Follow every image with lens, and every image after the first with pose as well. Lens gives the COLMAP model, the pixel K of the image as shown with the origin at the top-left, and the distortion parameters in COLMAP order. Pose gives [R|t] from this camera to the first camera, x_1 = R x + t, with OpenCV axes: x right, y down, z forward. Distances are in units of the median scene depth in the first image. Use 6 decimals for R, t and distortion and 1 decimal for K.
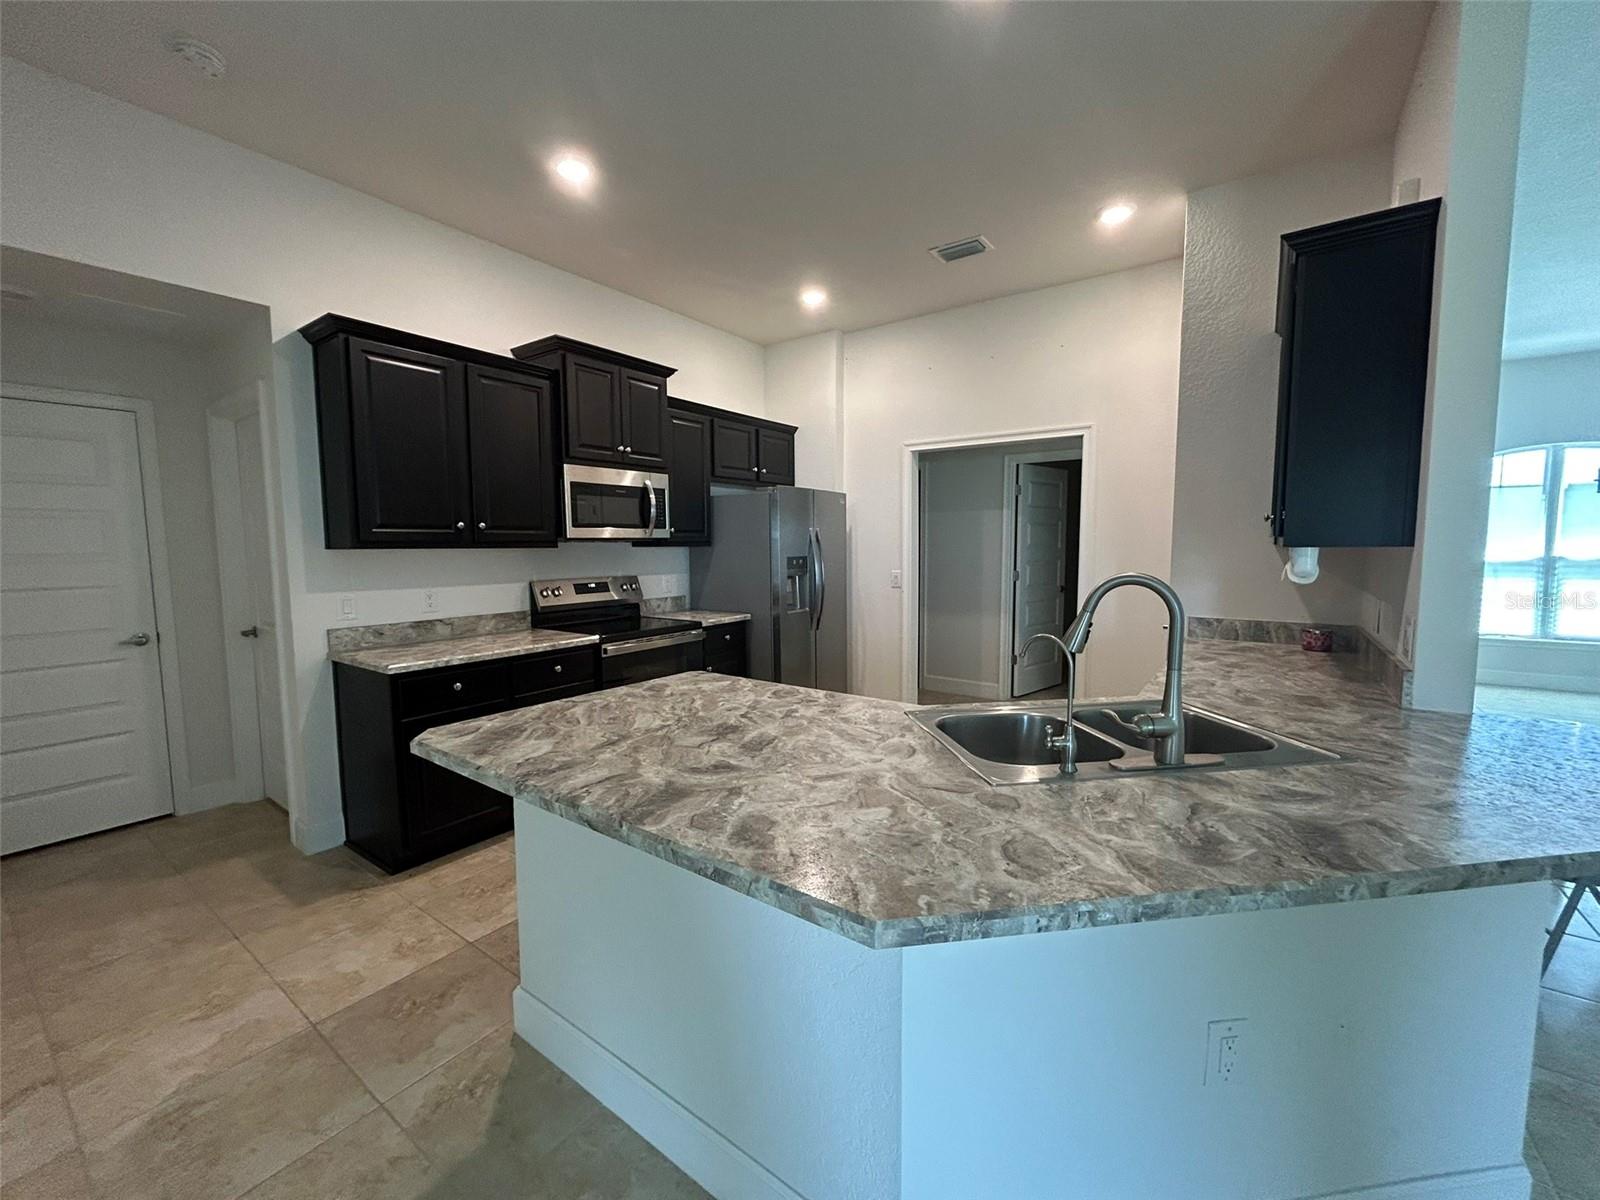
lens RADIAL K [[641.9, 0, 797.8], [0, 641.9, 589.7], [0, 0, 1]] dist [0.005948, -0.000953]
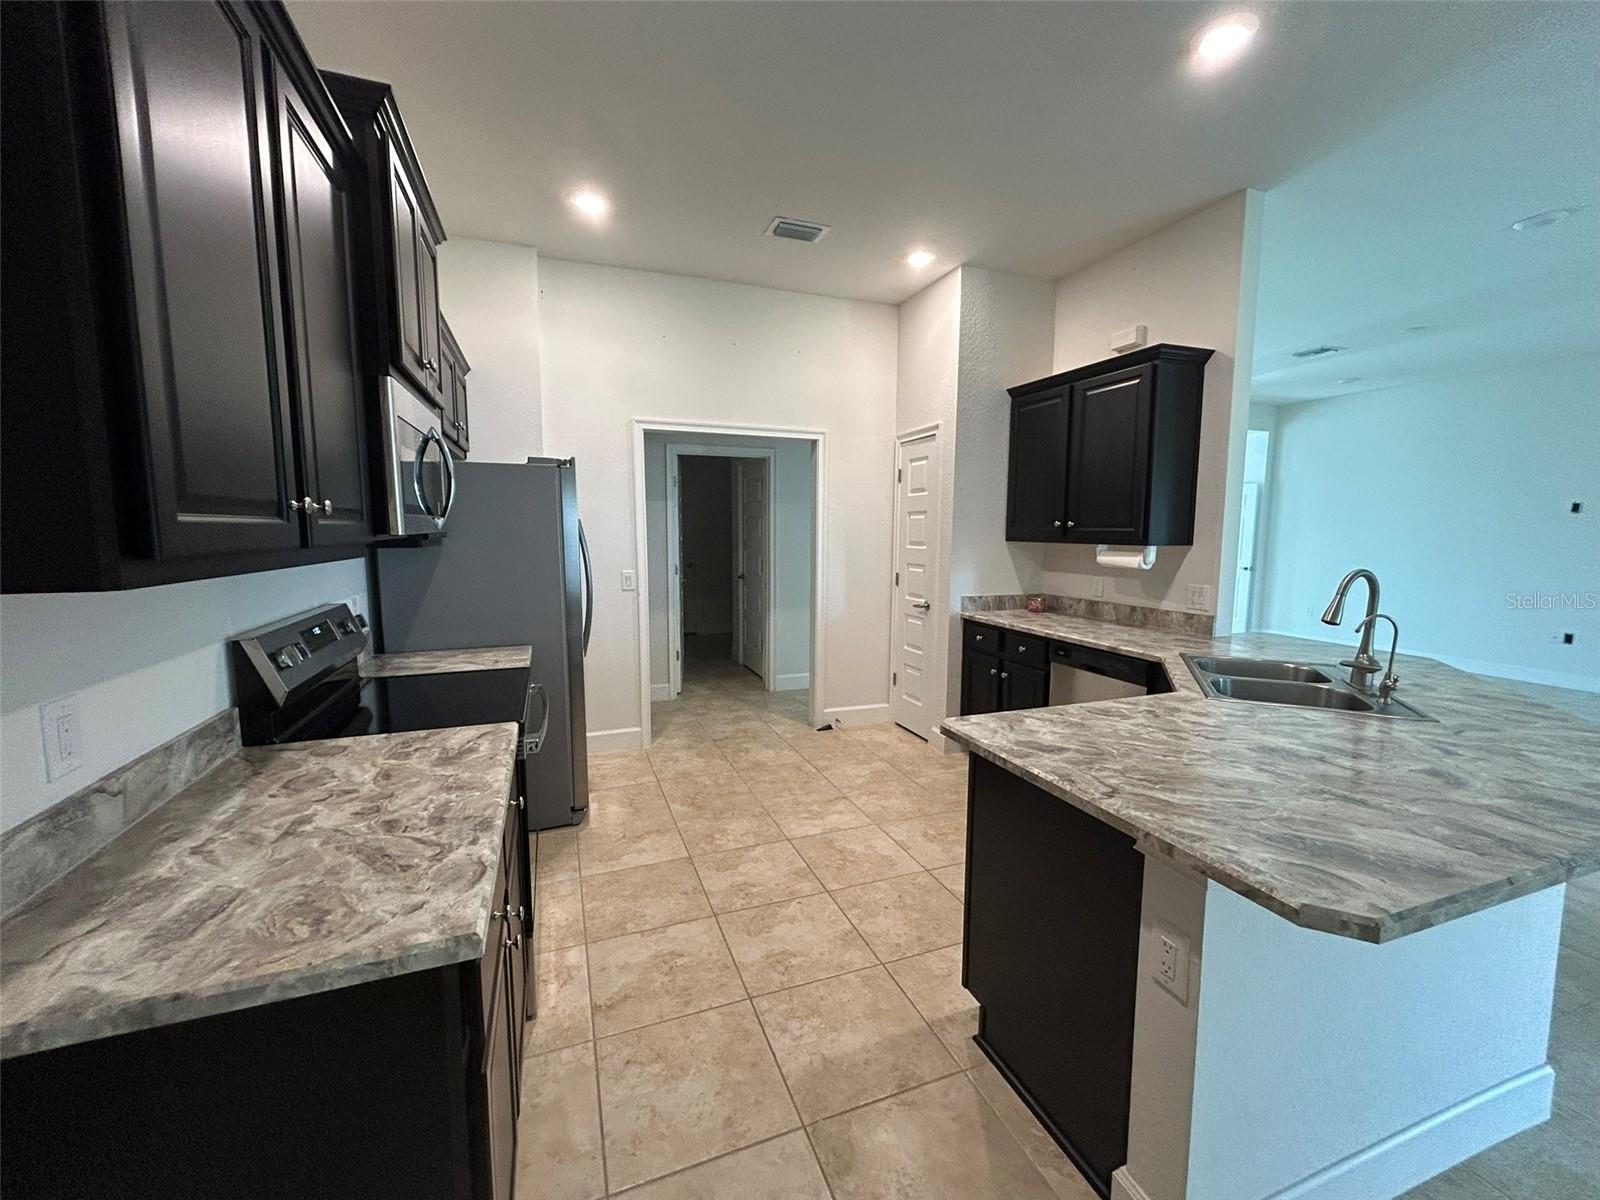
lens RADIAL K [[641.9, 0, 798.4], [0, 641.9, 593.8], [0, 0, 1]] dist [0.005948, -0.000953]
pose [[0.547394, -0.075141, 0.833495, -1.158171], [0.050463, 0.997112, 0.056750, -0.095730], [-0.835352, 0.010996, 0.549605, 0.969582]]
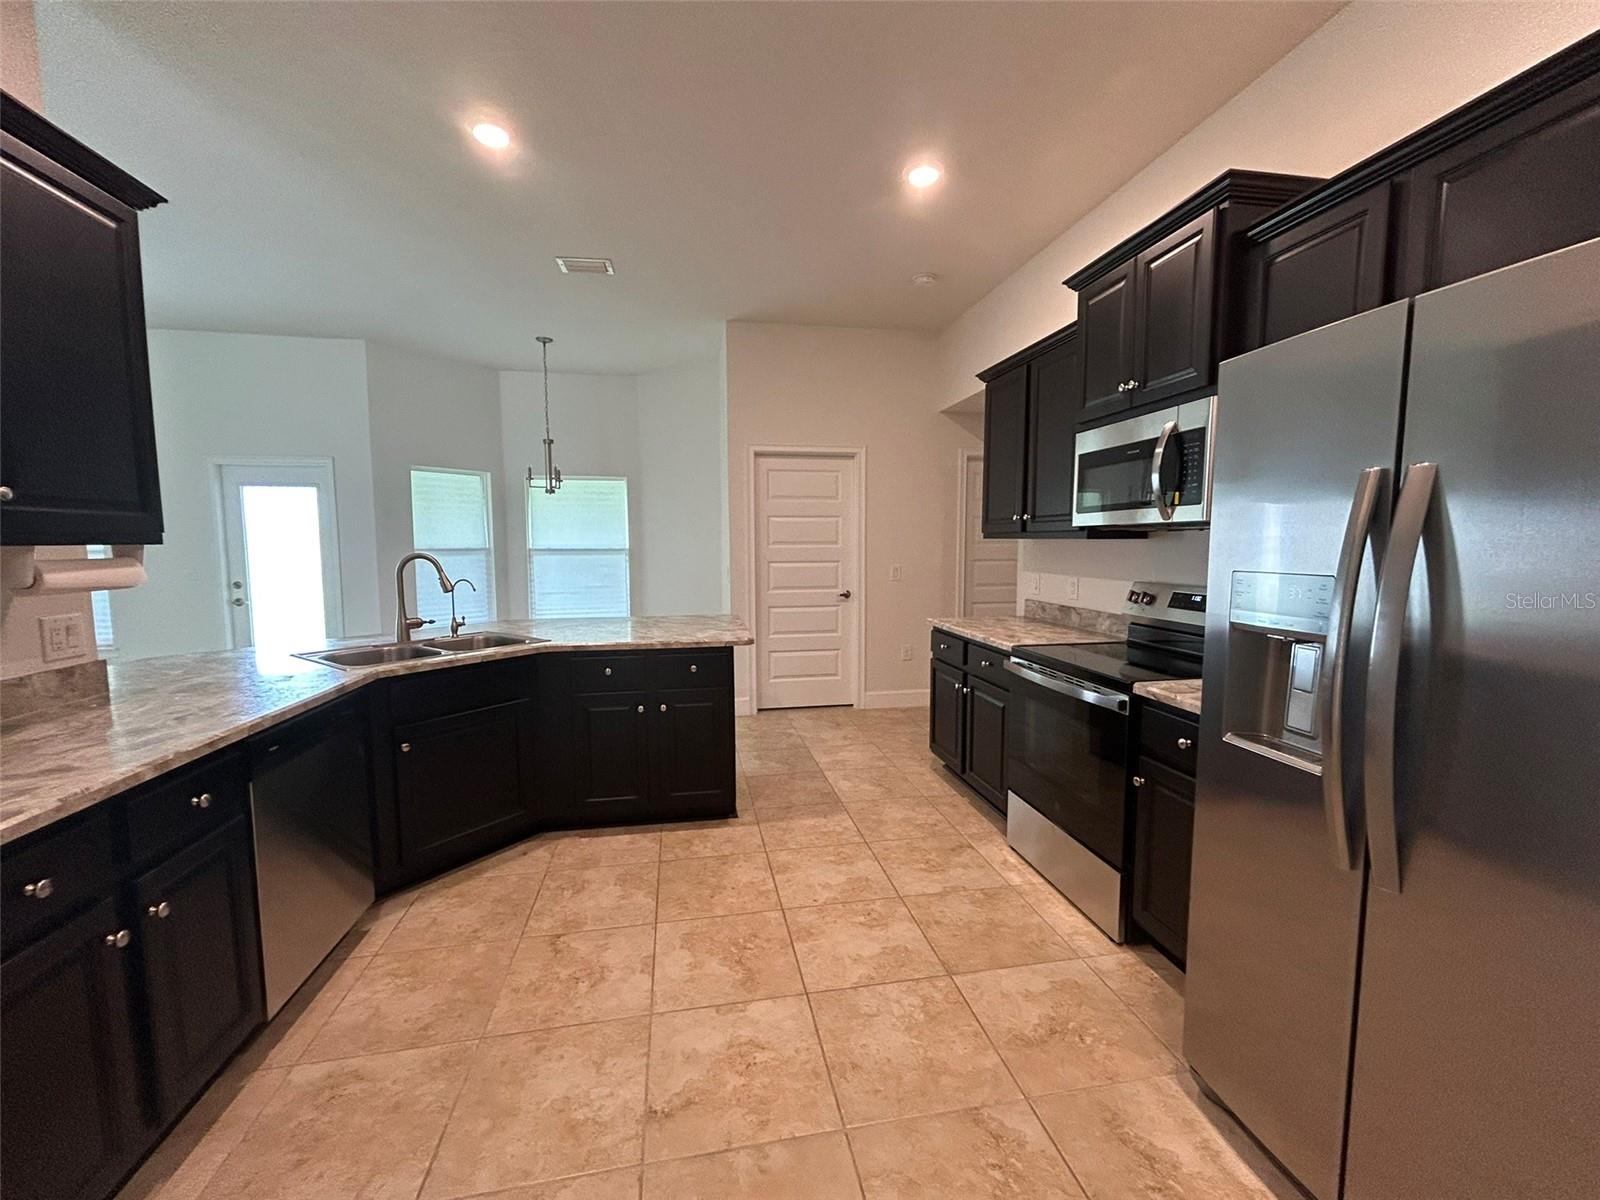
lens RADIAL K [[641.9, 0, 796.9], [0, 641.9, 594.0], [0, 0, 1]] dist [0.005948, -0.000953]
pose [[-0.691078, 0.070350, -0.719349, 0.912462], [-0.041742, 0.989706, 0.136891, -0.181951], [0.721574, 0.124630, -0.681027, 2.557156]]
